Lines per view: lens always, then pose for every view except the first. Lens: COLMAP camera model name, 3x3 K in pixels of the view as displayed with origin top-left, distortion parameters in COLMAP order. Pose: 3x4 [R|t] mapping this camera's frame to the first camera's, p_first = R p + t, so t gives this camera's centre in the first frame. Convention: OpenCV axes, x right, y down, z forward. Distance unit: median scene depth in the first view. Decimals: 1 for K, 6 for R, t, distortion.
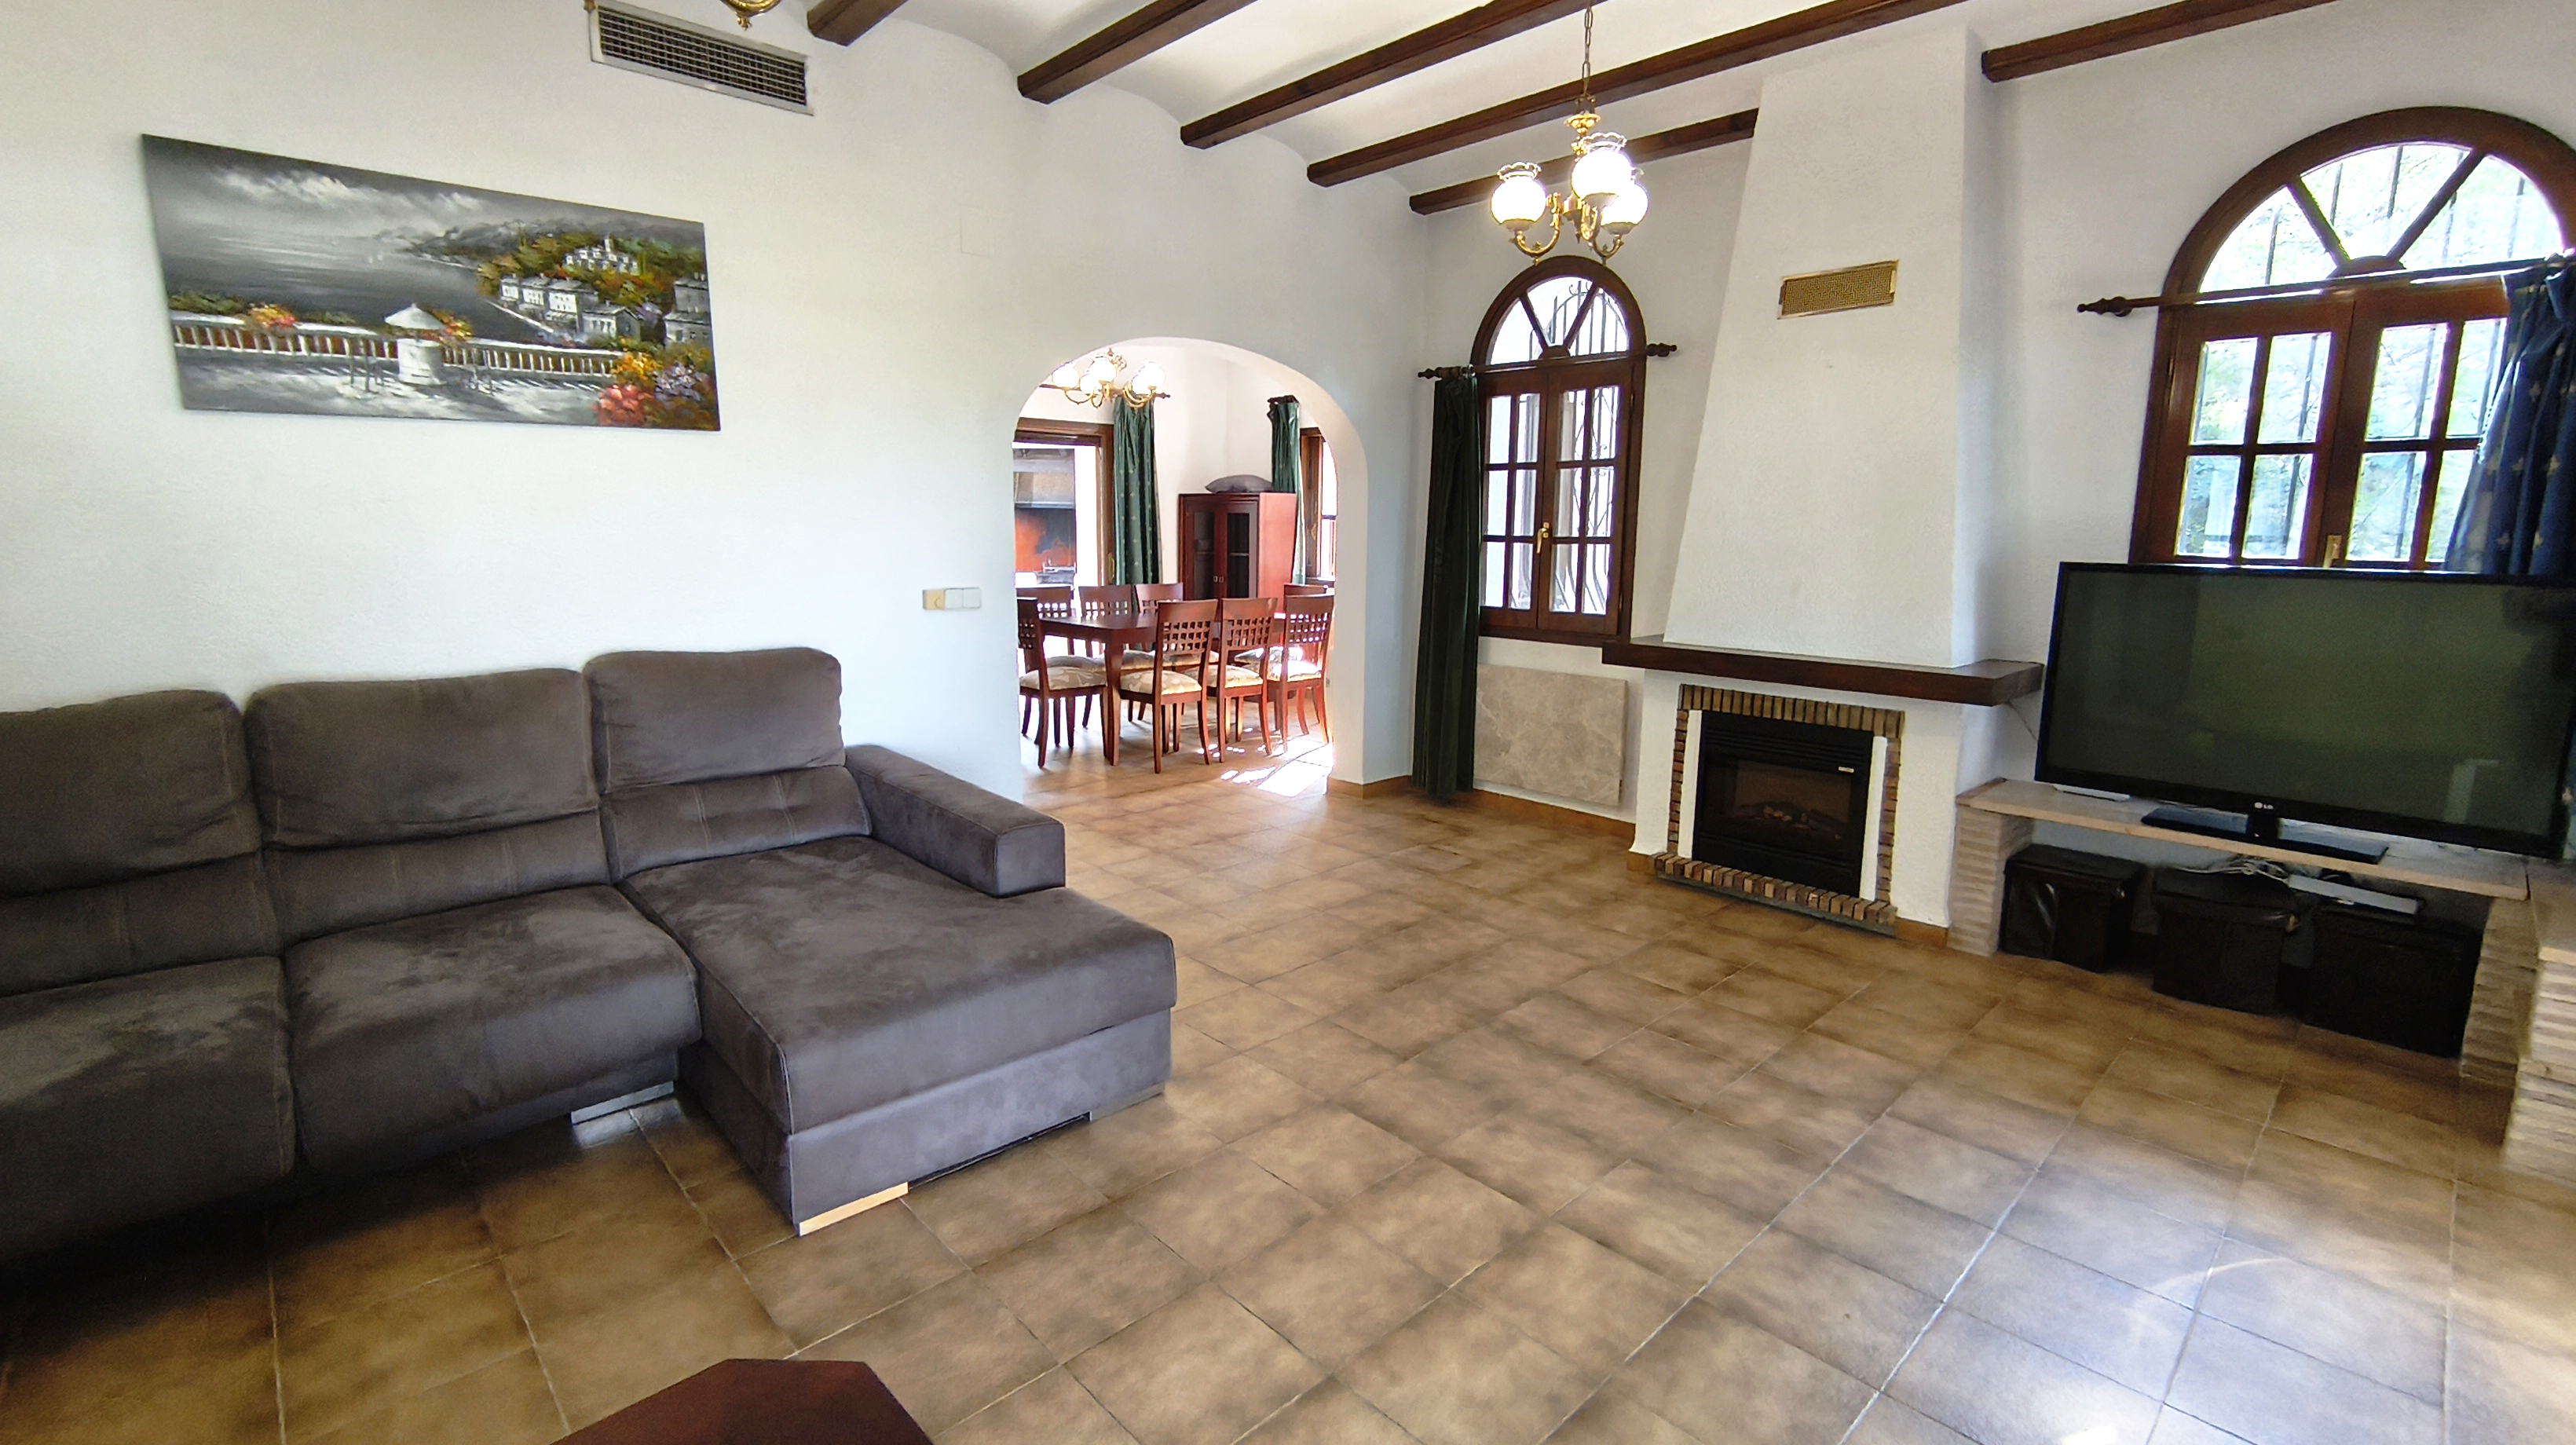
lens RADIAL K [[1131.5, 0, 1282.6], [0, 1131.5, 689.4], [0, 0, 1]] dist [-0.000014, -0.000040]
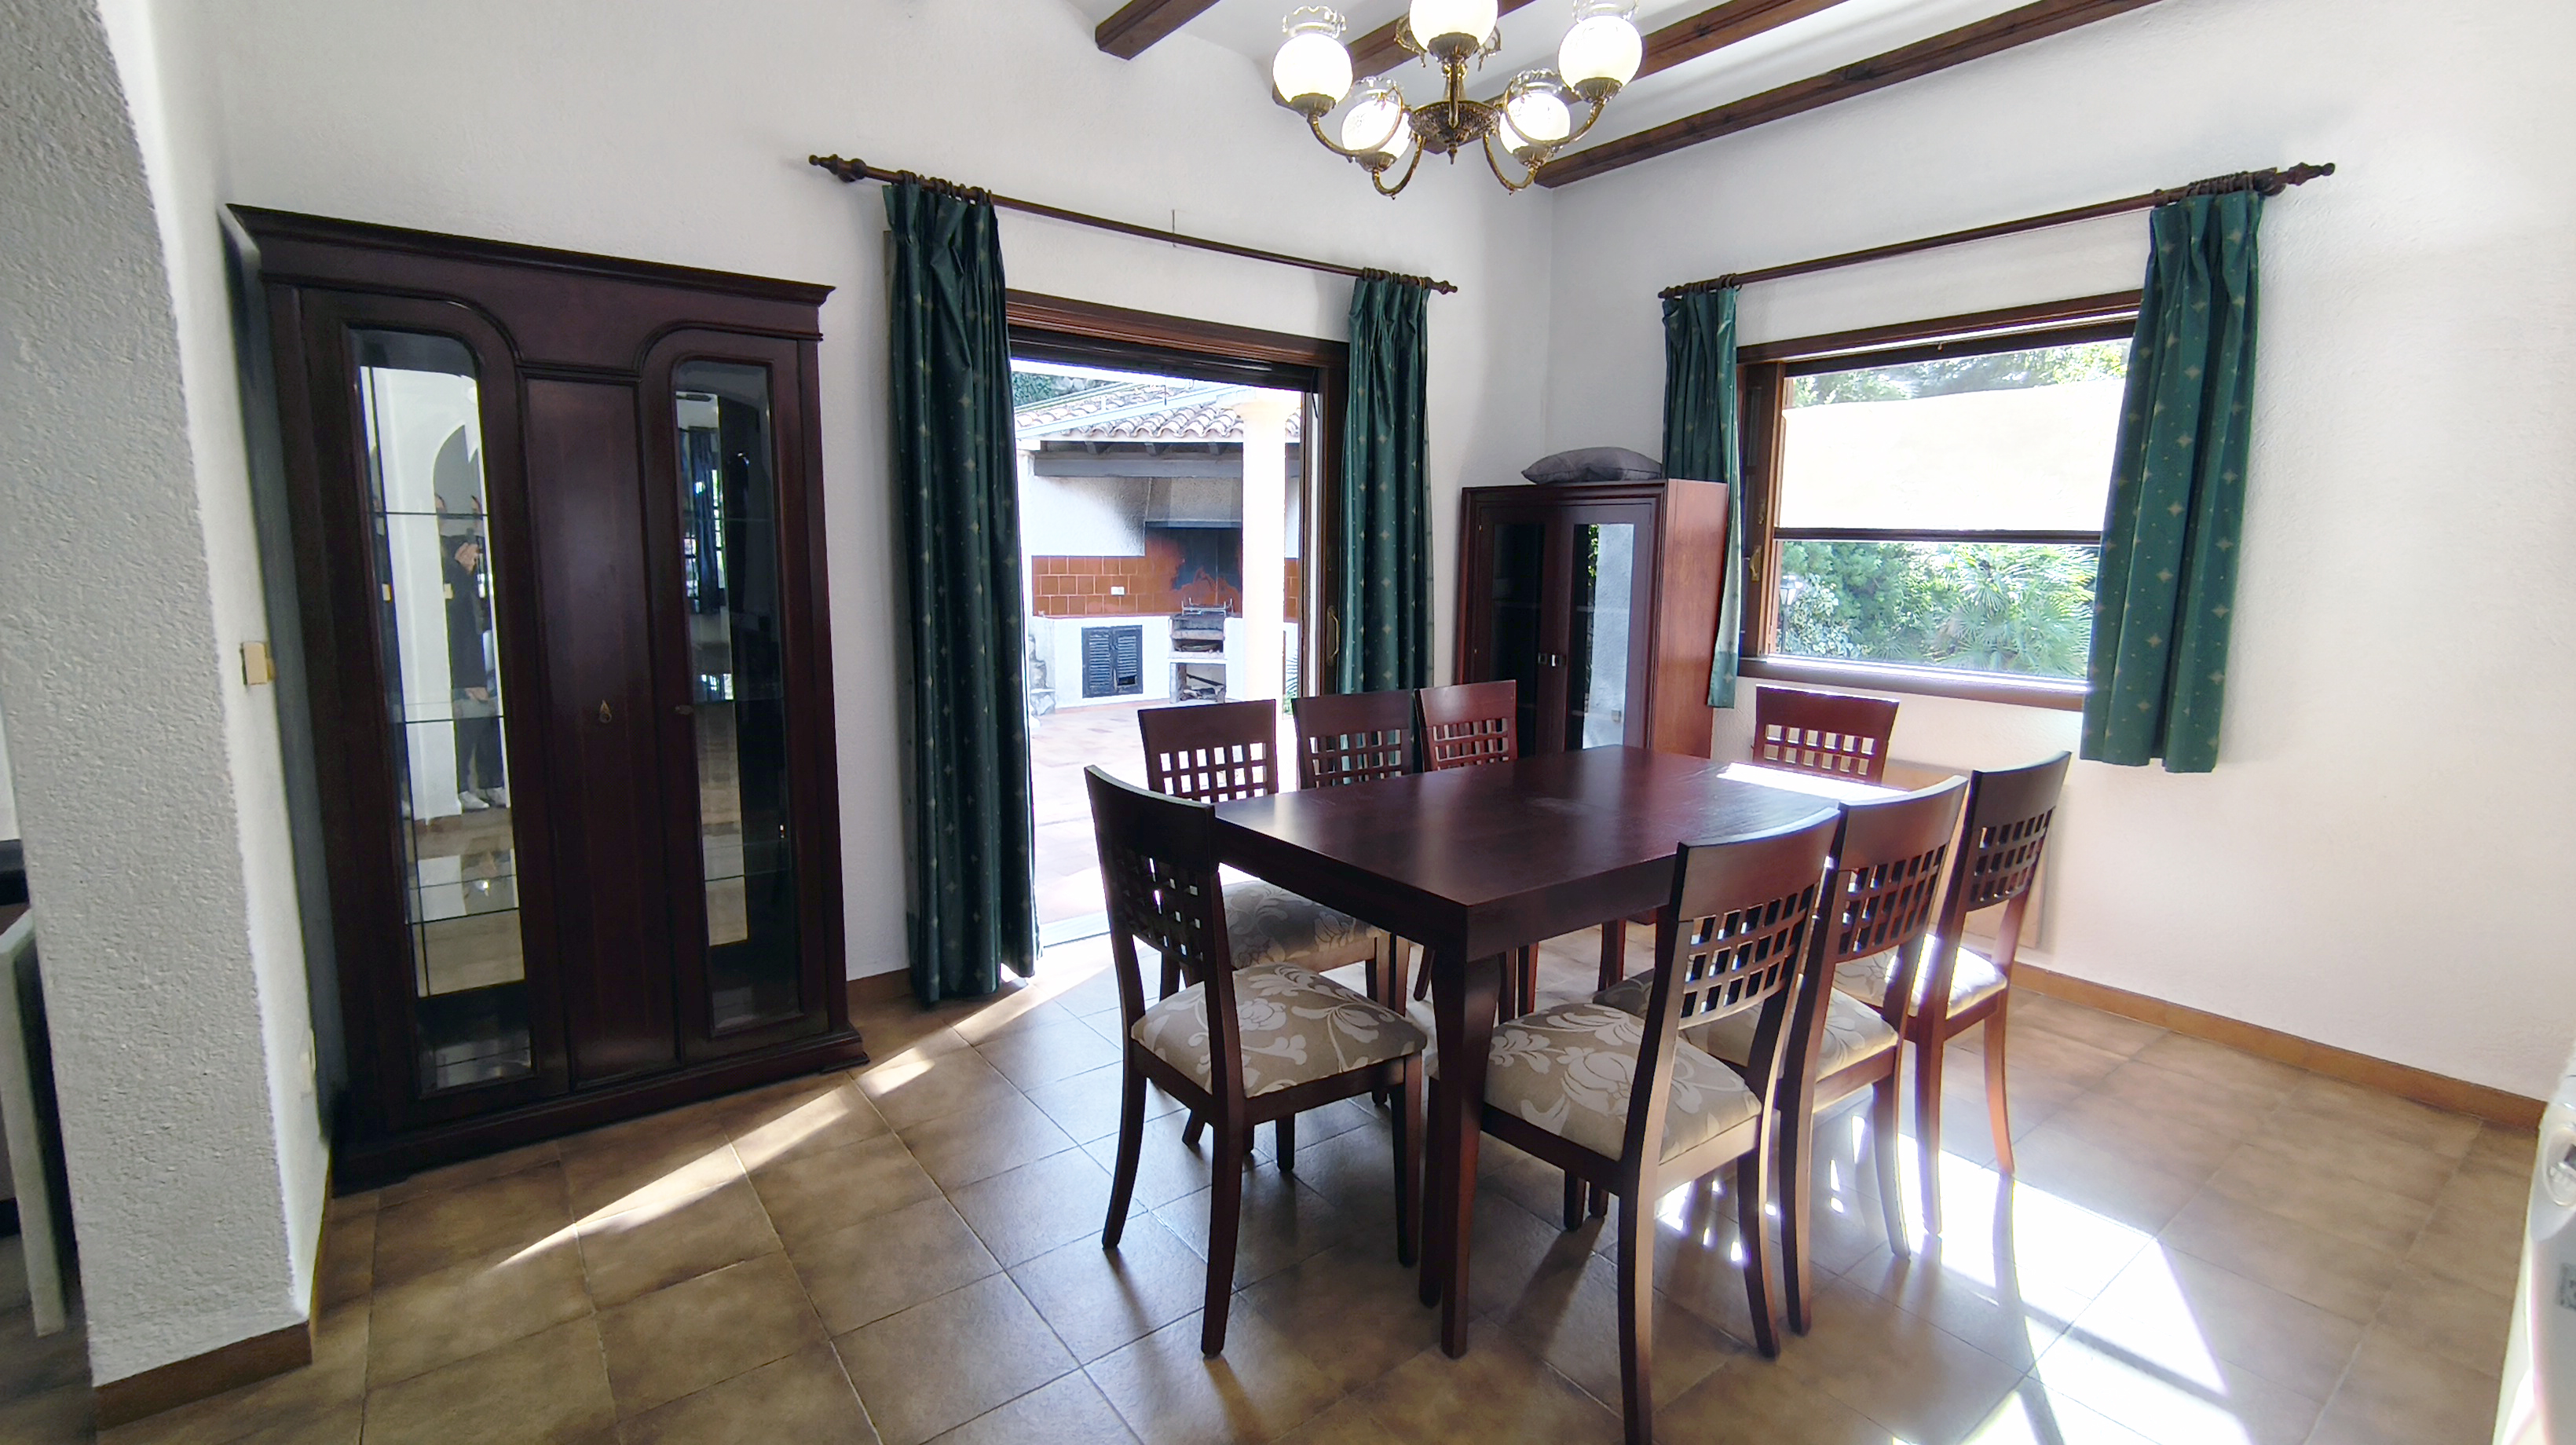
lens RADIAL K [[1131.5, 0, 1282.6], [0, 1131.5, 689.4], [0, 0, 1]] dist [-0.000014, -0.000040]
pose [[0.993757, 0.015296, -0.110513, -0.118406], [-0.017951, 0.999573, -0.023071, -0.072151], [0.110113, 0.024911, 0.993607, 0.508781]]
